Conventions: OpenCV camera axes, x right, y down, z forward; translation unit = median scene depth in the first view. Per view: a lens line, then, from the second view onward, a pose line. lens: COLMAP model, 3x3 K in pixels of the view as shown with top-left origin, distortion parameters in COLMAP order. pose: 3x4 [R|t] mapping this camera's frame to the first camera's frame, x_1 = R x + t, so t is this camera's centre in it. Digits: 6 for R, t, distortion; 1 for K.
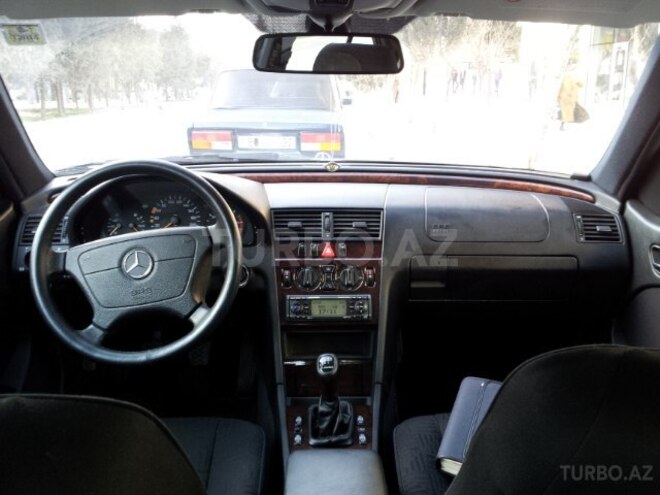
lens RADIAL K [[575.2, 0, 328.8], [0, 575.2, 248.0], [0, 0, 1]] dist [0.008981, -0.075737]
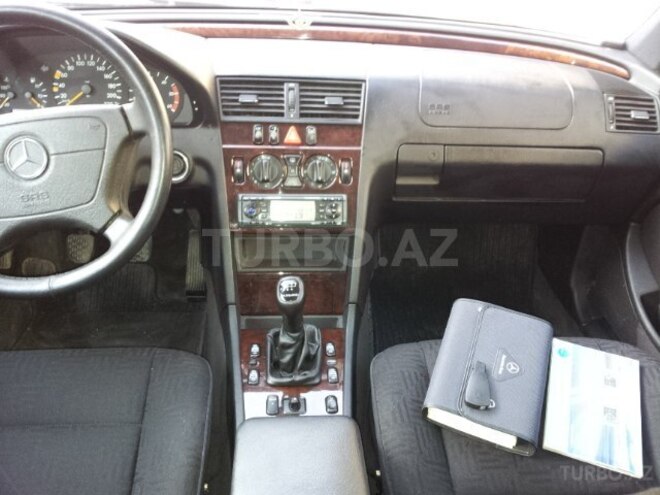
lens RADIAL K [[575.2, 0, 331.0], [0, 575.2, 246.3], [0, 0, 1]] dist [0.008981, -0.075737]
pose [[0.997630, 0.007329, 0.068417, -0.001363], [-0.023993, 0.968958, 0.246057, -0.043506], [-0.064490, -0.247116, 0.966838, 0.223242]]
